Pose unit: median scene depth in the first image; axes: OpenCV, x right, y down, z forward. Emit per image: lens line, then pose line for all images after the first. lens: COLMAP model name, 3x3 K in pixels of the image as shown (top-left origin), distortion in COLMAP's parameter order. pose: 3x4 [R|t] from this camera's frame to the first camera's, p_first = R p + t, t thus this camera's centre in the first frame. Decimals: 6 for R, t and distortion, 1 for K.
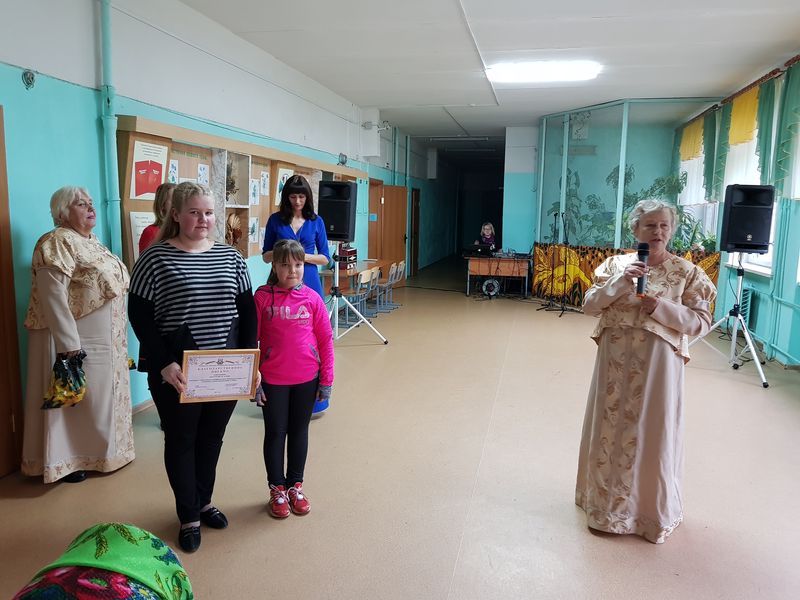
lens RADIAL K [[630.5, 0, 390.5], [0, 630.5, 296.4], [0, 0, 1]] dist [-0.005817, -0.006331]
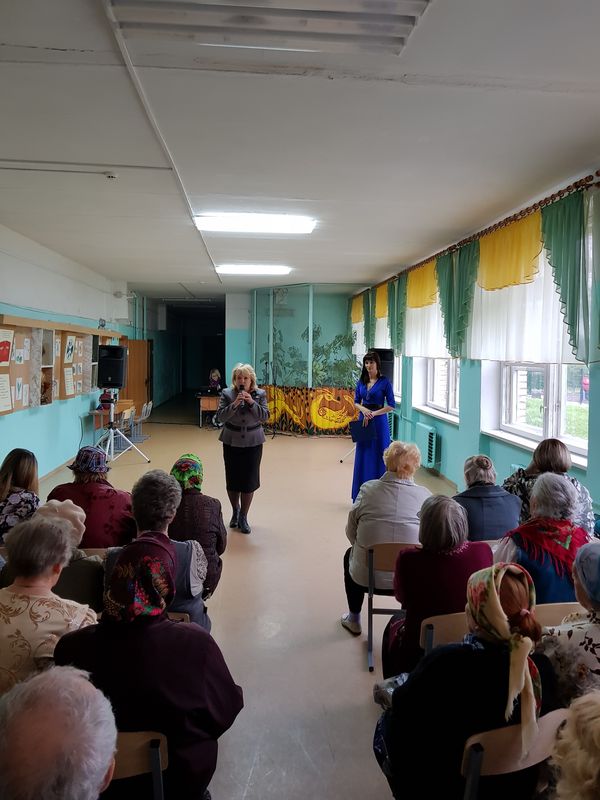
lens RADIAL K [[630.5, 0, 302.3], [0, 630.5, 382.4], [0, 0, 1]] dist [-0.005817, -0.006331]
pose [[0.951904, -0.022219, 0.305590, -0.096179], [0.046958, 0.996164, -0.073843, 0.017278], [-0.302777, 0.084641, 0.949296, -0.372293]]
